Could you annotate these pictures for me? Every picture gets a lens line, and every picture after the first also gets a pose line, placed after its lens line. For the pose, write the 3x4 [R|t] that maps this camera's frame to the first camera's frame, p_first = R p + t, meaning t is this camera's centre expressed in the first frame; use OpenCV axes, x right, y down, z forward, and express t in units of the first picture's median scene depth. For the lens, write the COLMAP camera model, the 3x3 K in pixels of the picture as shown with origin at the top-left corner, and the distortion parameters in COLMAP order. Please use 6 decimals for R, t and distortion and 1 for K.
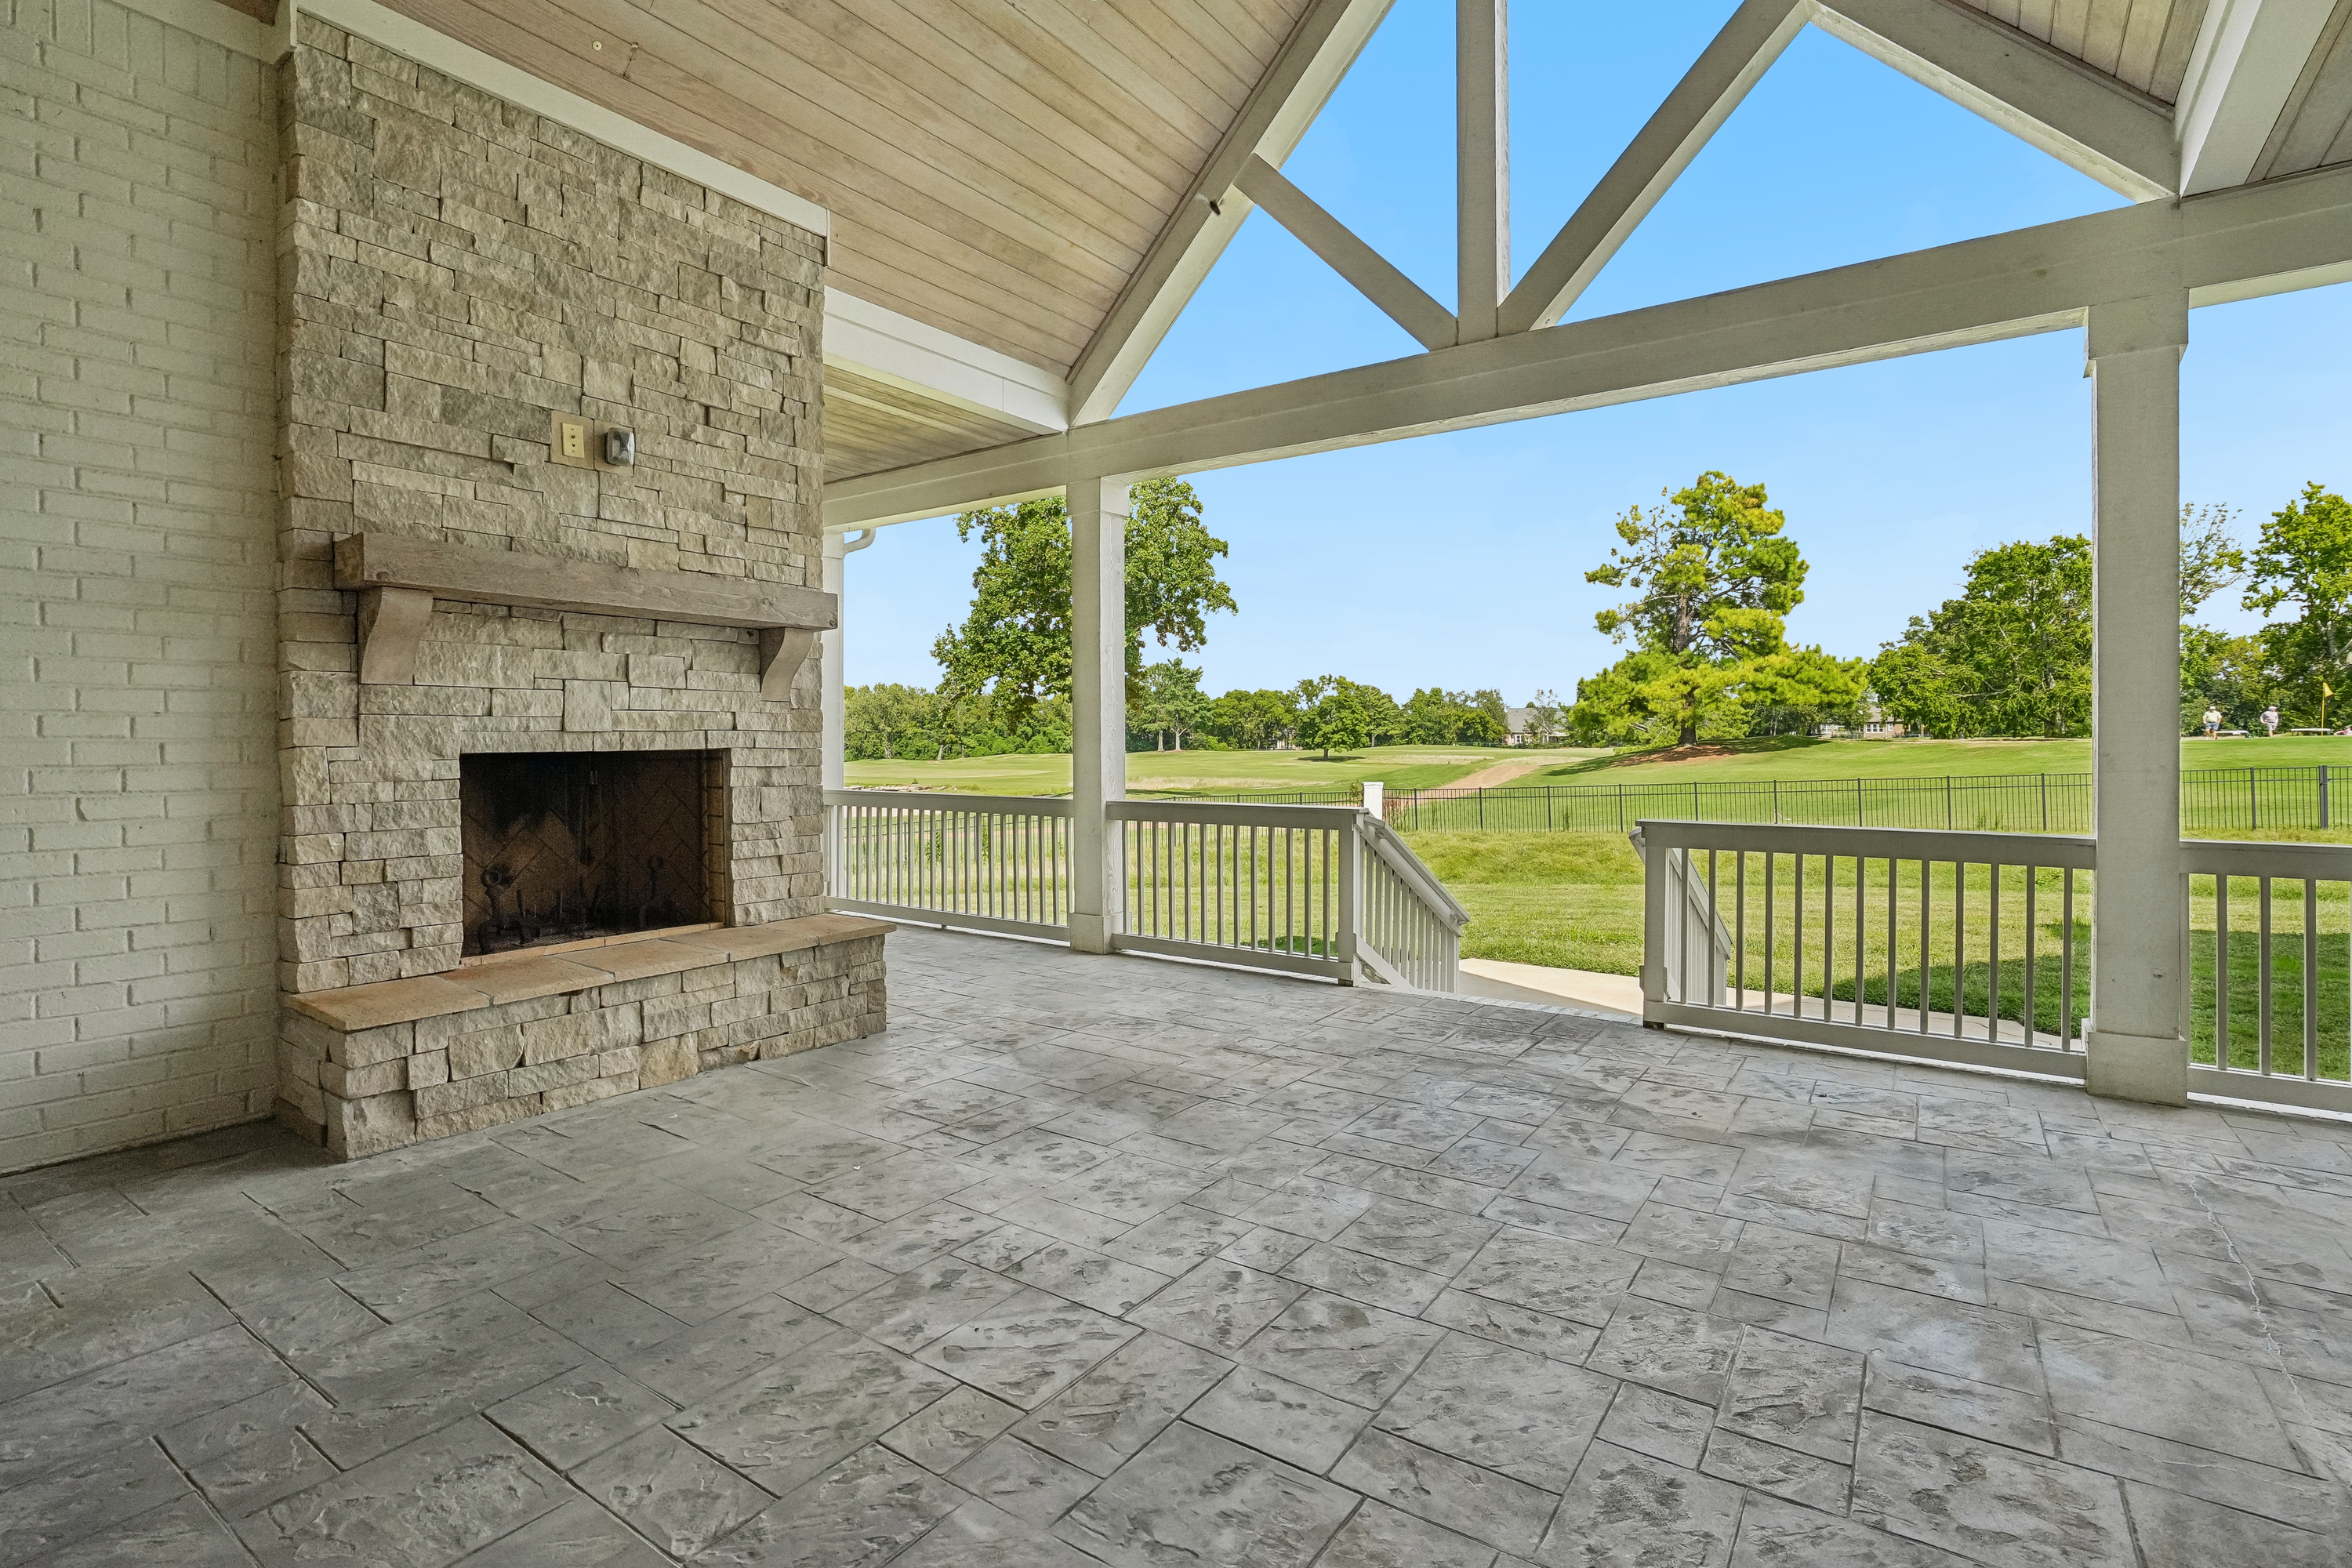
lens RADIAL K [[1108.9, 0, 1149.5], [0, 1108.9, 756.7], [0, 0, 1]] dist [-0.049948, 0.015919]
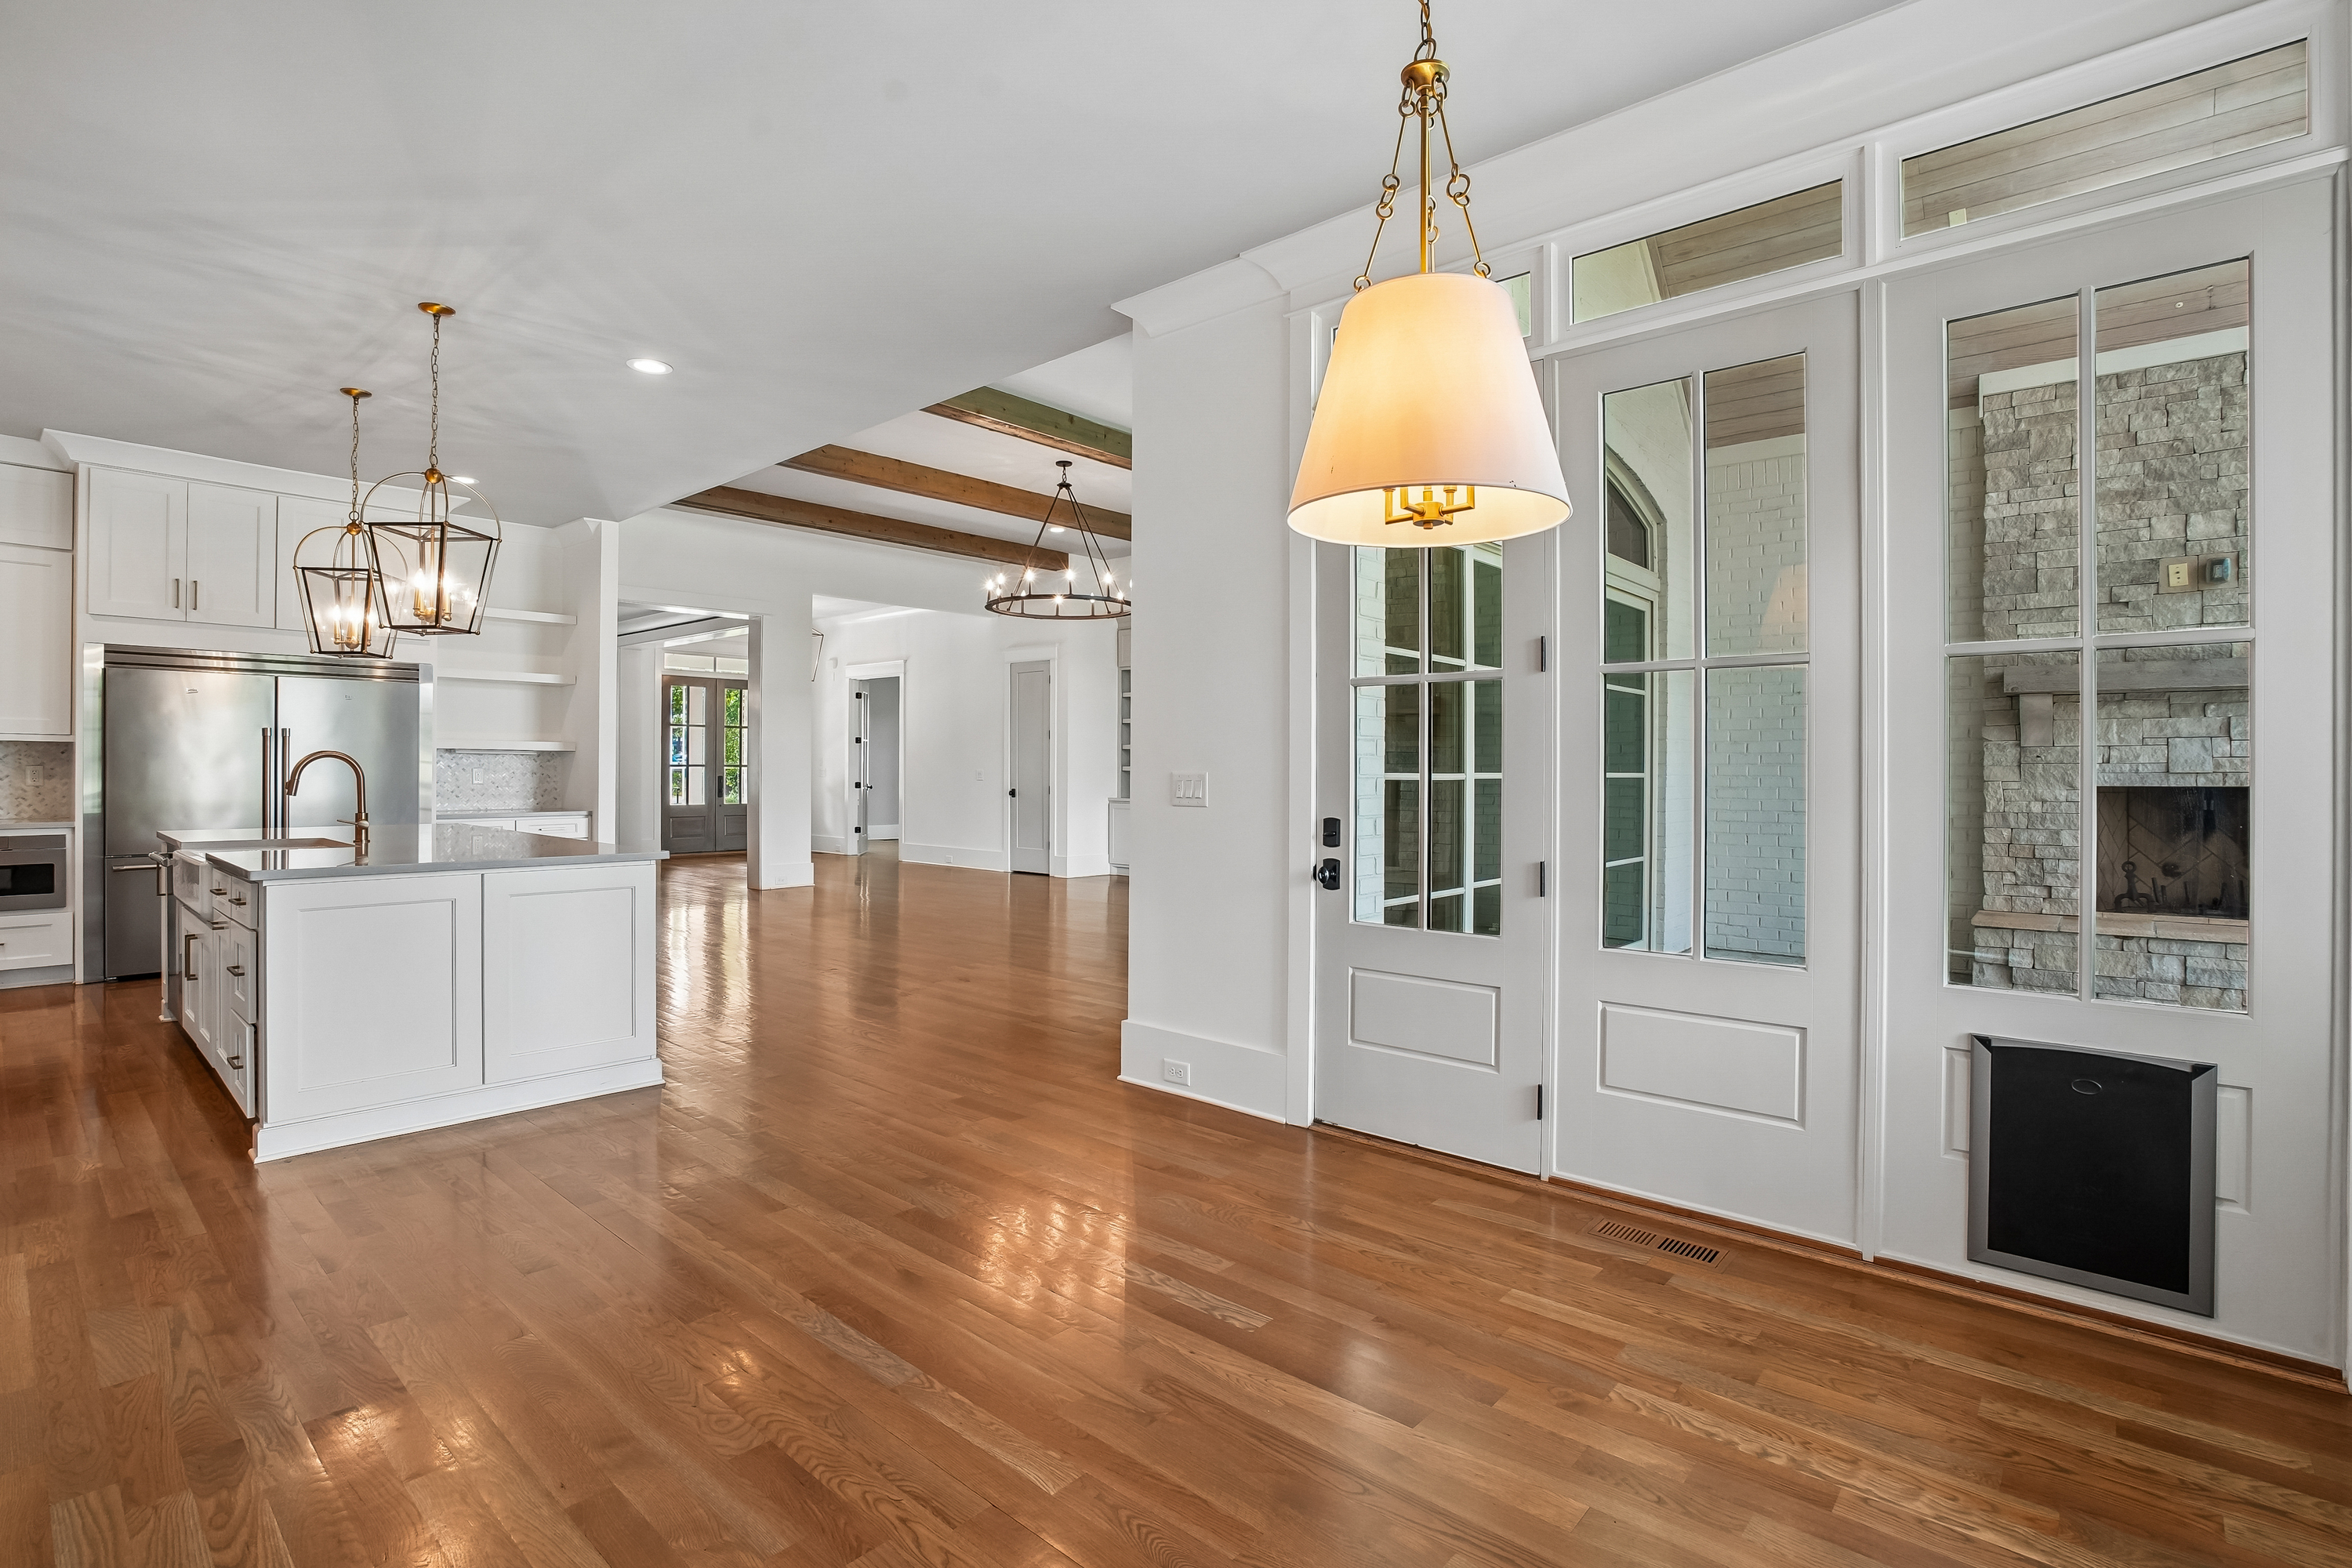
lens RADIAL K [[1108.9, 0, 1171.9], [0, 1108.9, 769.0], [0, 0, 1]] dist [-0.049948, 0.015919]
pose [[-0.083024, -0.002354, -0.996545, 1.077774], [-0.016670, 0.999861, -0.000973, -0.004218], [0.996408, 0.016532, -0.083052, -0.238997]]
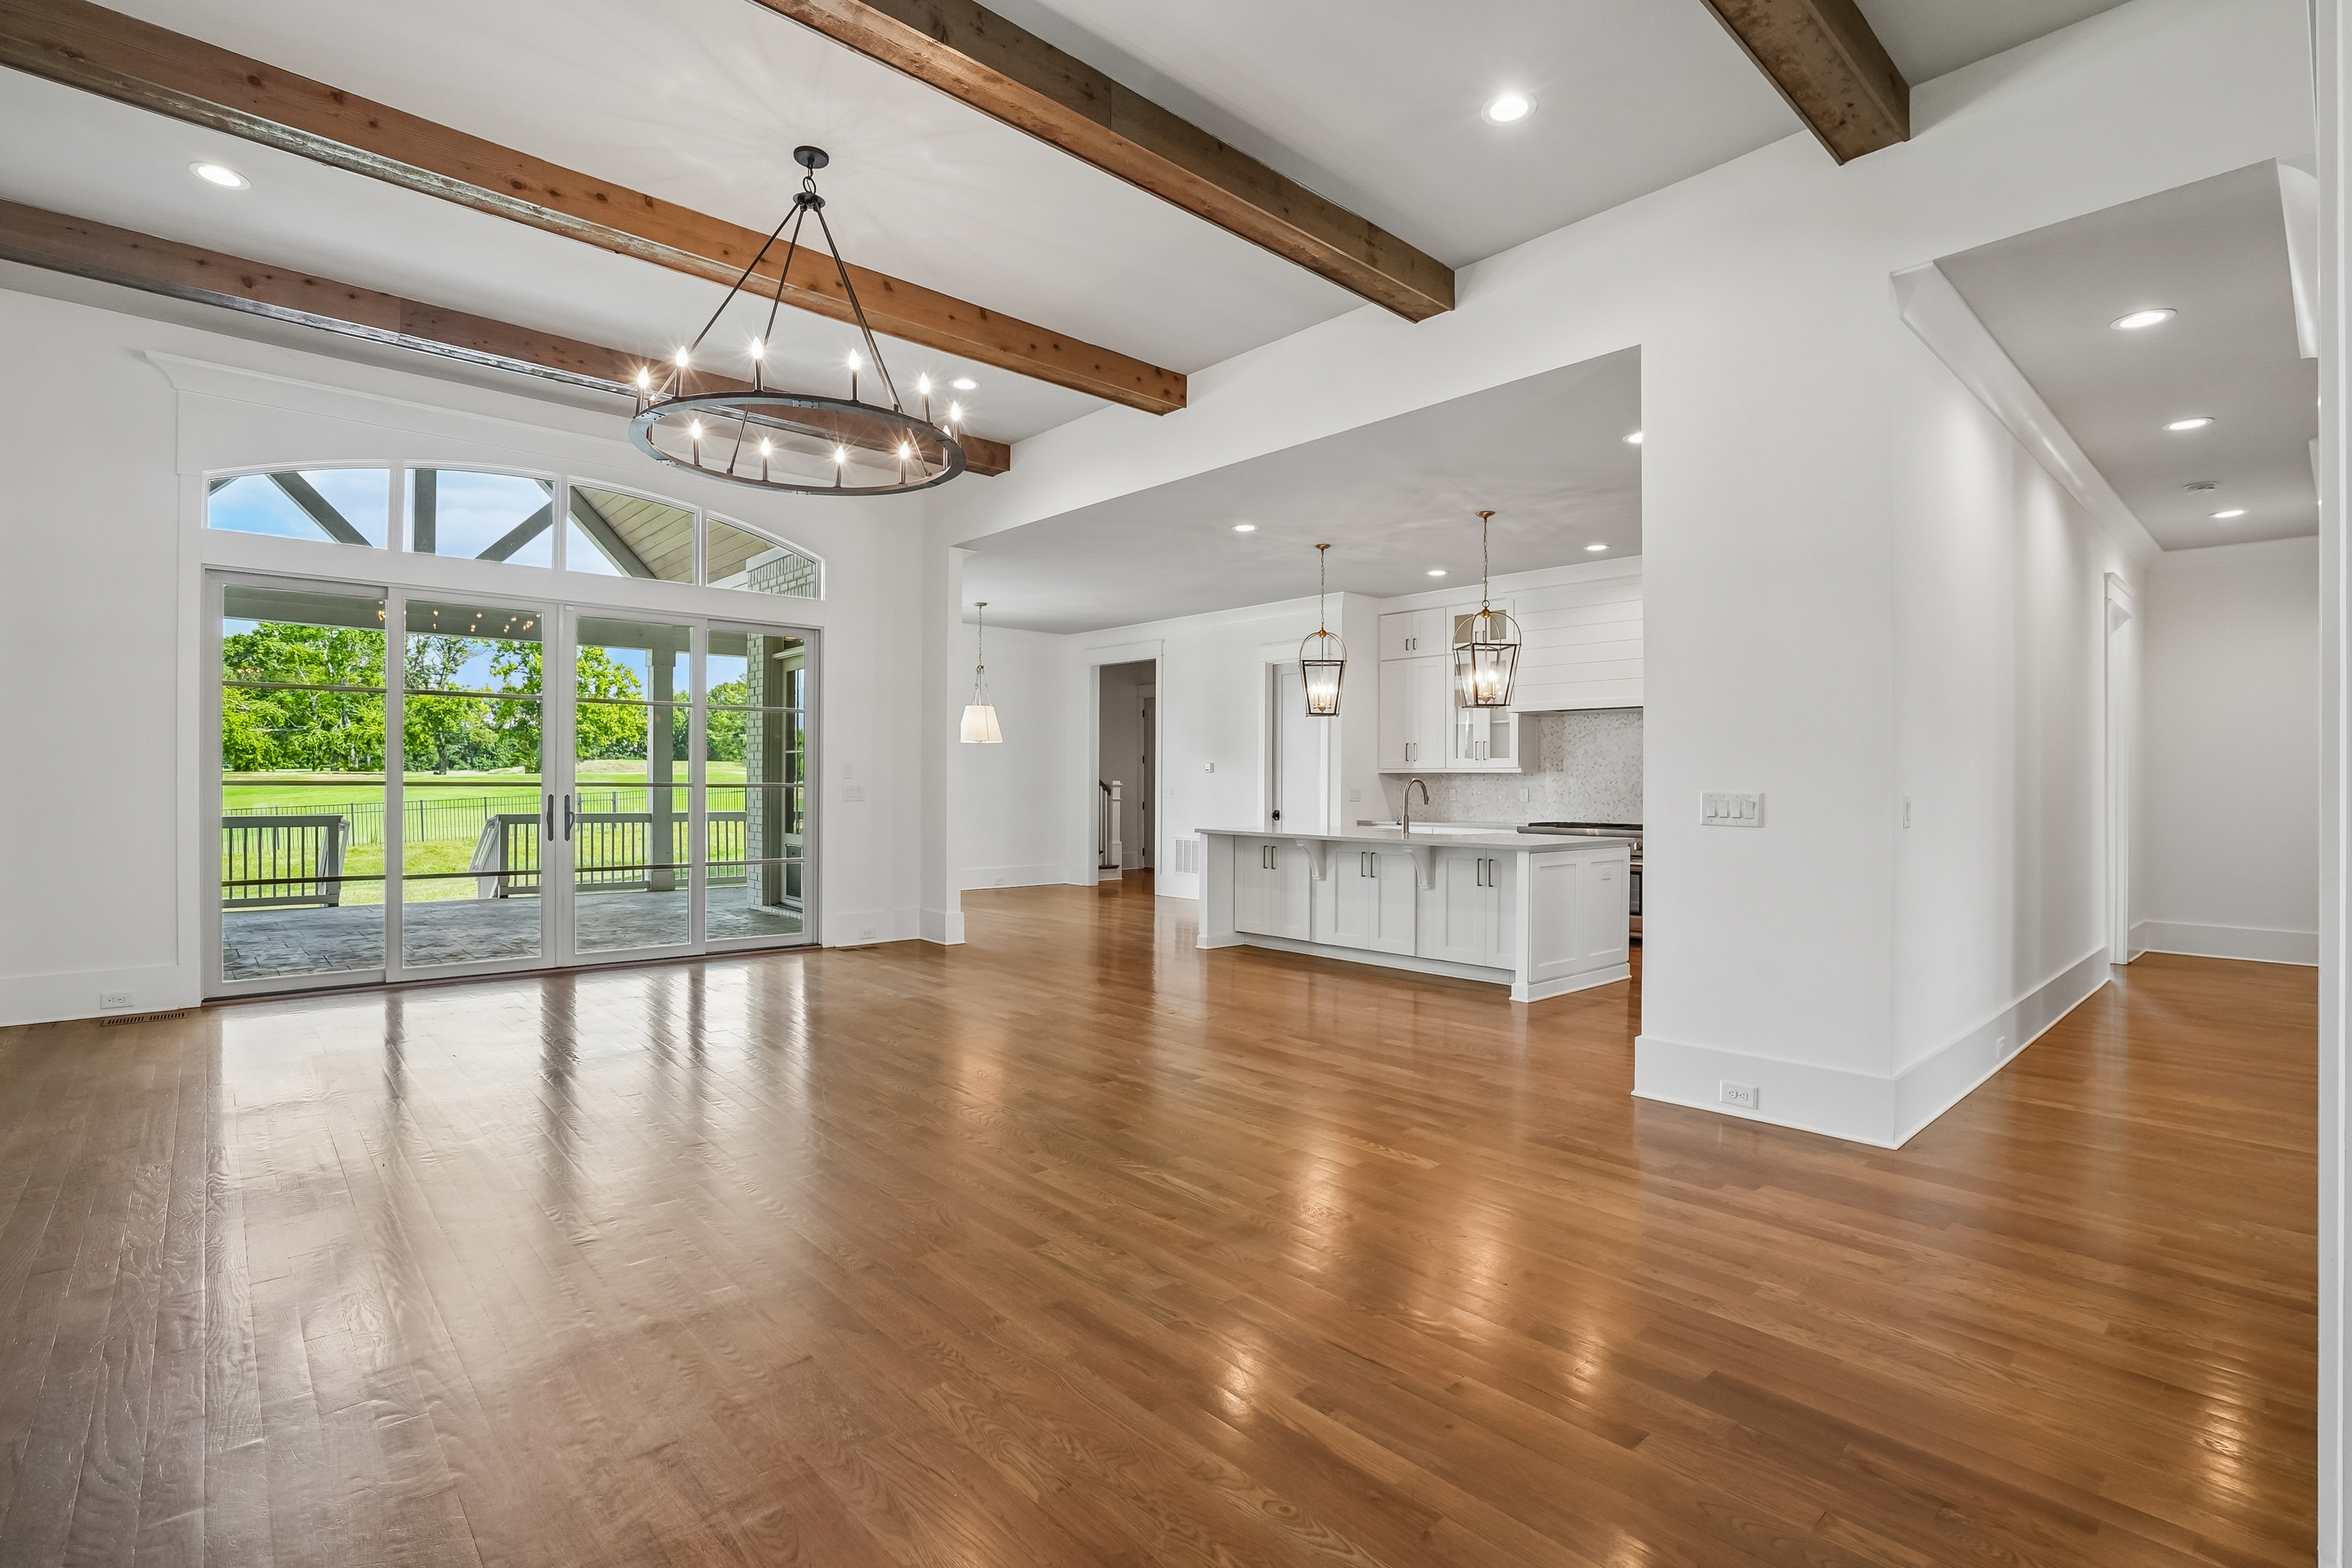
lens RADIAL K [[1108.9, 0, 1175.8], [0, 1108.9, 778.8], [0, 0, 1]] dist [-0.049948, 0.015919]
pose [[0.187539, 0.003559, 0.982251, -2.045350], [0.004855, 0.999978, -0.004550, -0.002967], [-0.982245, 0.005622, 0.187518, -1.188136]]
